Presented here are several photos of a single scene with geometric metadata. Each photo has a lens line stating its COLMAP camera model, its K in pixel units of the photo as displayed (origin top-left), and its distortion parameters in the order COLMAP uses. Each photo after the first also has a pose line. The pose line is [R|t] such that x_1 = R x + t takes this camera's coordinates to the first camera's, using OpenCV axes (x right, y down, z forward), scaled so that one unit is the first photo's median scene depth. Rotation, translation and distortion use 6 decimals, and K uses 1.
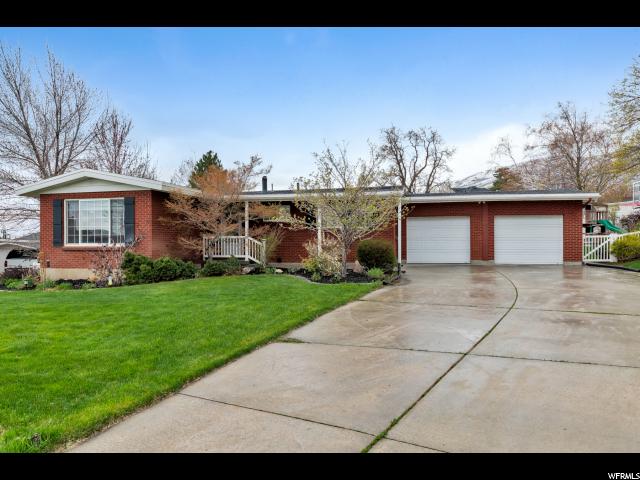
lens RADIAL K [[395.0, 0, 320.1], [0, 395.0, 240.0], [0, 0, 1]] dist [0.002848, -0.010530]
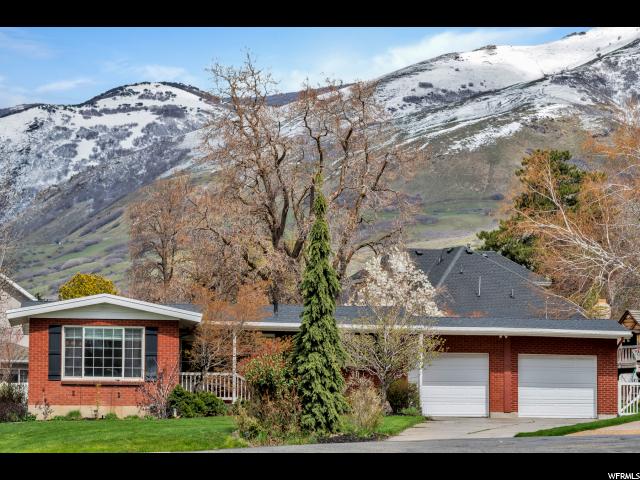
lens RADIAL K [[2527.4, 0, 319.7], [0, 2527.4, 240.0], [0, 0, 1]] dist [0.034849, 0.000000]
pose [[0.943490, 0.040898, 0.328869, -1.944588], [-0.016476, 0.996917, -0.076709, 0.126420], [-0.330992, 0.066956, 0.941255, -4.412662]]
